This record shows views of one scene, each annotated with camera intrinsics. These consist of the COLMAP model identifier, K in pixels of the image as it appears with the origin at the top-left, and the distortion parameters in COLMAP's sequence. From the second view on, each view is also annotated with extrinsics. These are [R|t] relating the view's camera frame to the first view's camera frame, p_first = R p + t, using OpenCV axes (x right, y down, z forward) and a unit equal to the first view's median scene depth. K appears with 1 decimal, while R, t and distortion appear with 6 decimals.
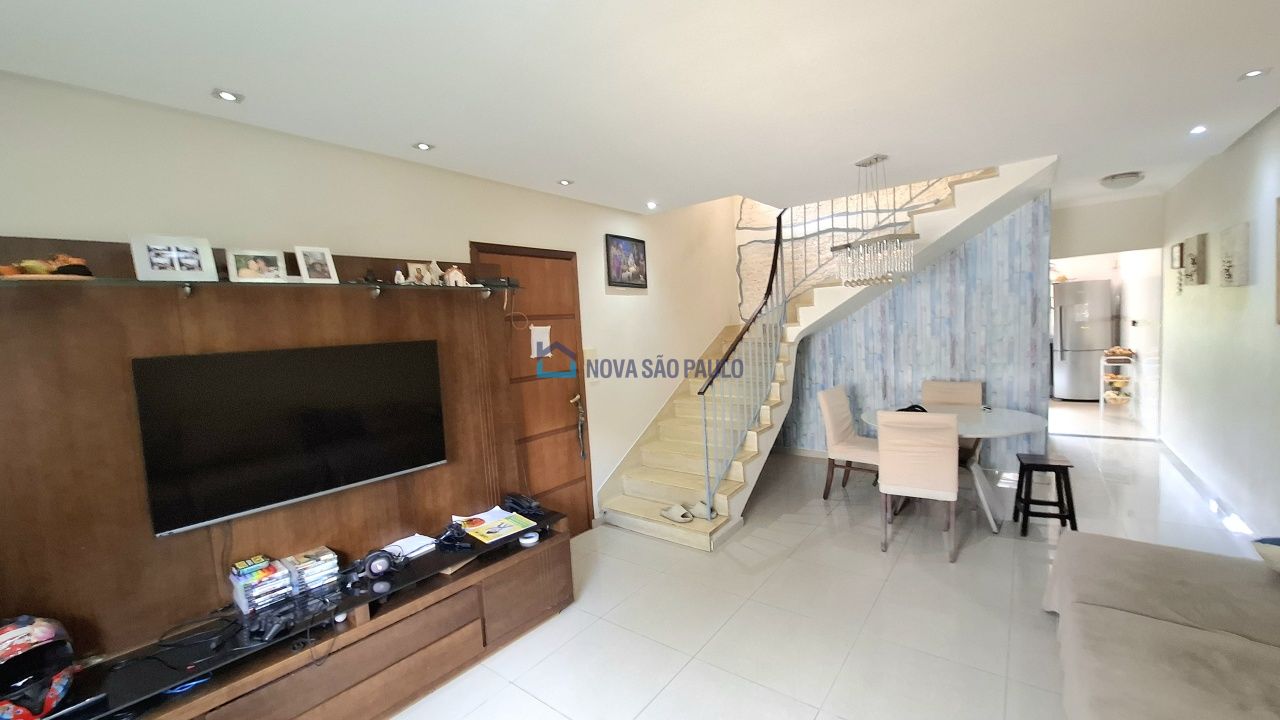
lens RADIAL K [[489.2, 0, 640.0], [0, 489.2, 360.0], [0, 0, 1]] dist [-0.000288, 0.003646]
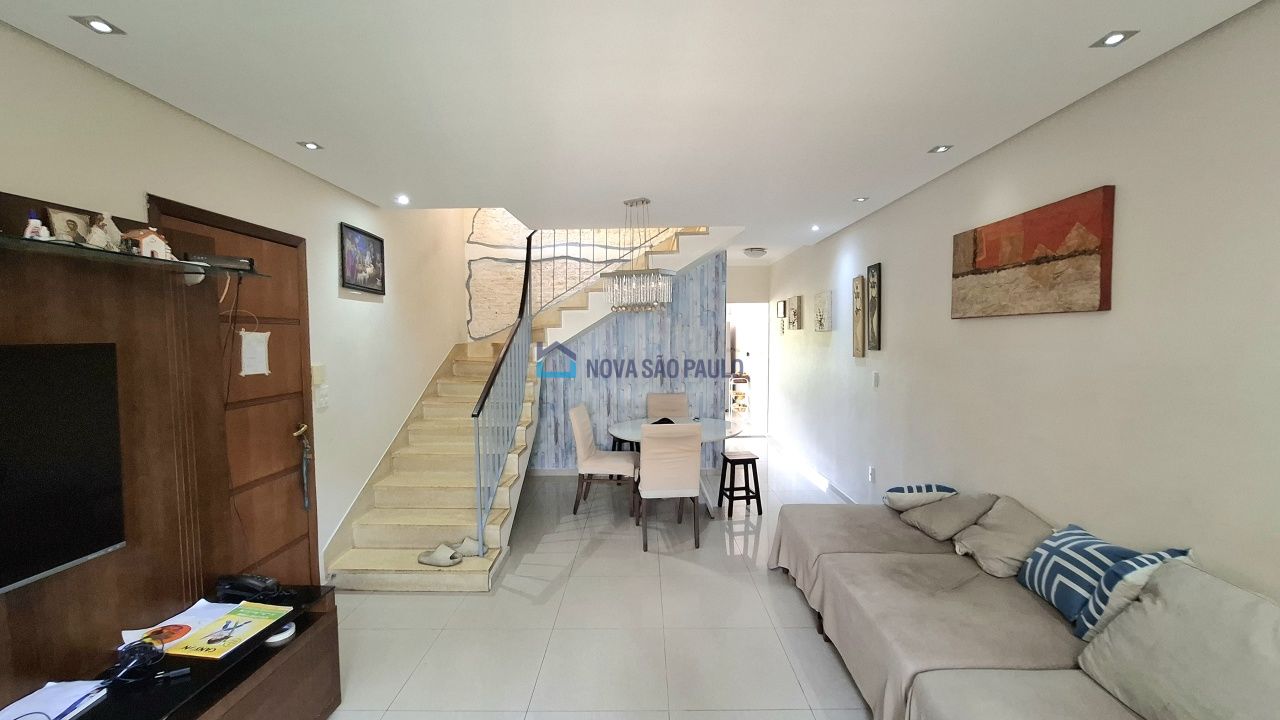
lens RADIAL K [[489.2, 0, 640.0], [0, 489.2, 360.0], [0, 0, 1]] dist [-0.000288, 0.003646]
pose [[0.819034, 0.021289, 0.573350, -0.135396], [0.004101, 0.999069, -0.042956, 0.004959], [-0.573730, 0.037533, 0.818184, 0.074561]]
